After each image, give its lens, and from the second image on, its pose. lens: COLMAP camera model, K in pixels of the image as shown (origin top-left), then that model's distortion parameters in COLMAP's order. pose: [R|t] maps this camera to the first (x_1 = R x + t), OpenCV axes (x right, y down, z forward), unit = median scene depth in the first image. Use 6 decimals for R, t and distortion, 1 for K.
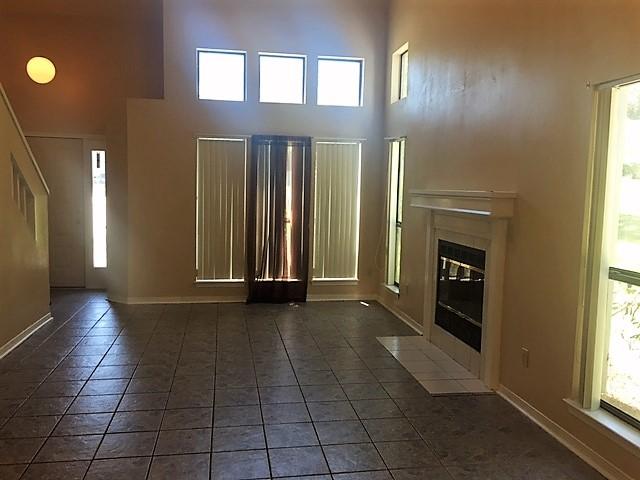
lens RADIAL K [[549.2, 0, 319.3], [0, 549.2, 240.3], [0, 0, 1]] dist [0.068408, -0.081791]
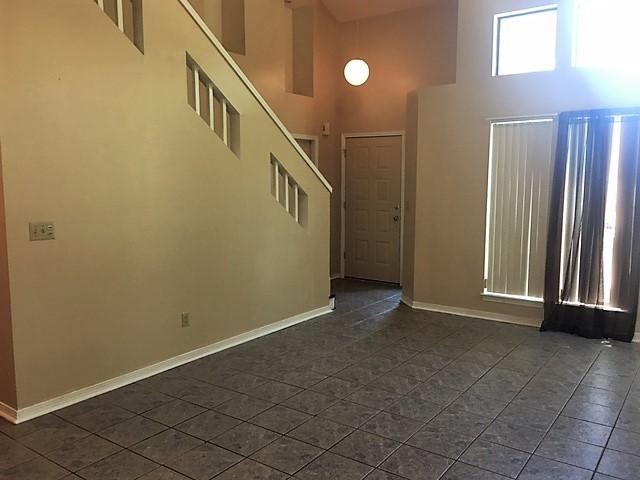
lens RADIAL K [[549.2, 0, 319.8], [0, 549.2, 240.9], [0, 0, 1]] dist [0.068408, -0.081791]
pose [[0.705211, 0.059500, -0.706496, 0.195571], [-0.053314, 0.998101, 0.030842, -0.018759], [0.706990, 0.015917, 0.707044, 0.217616]]
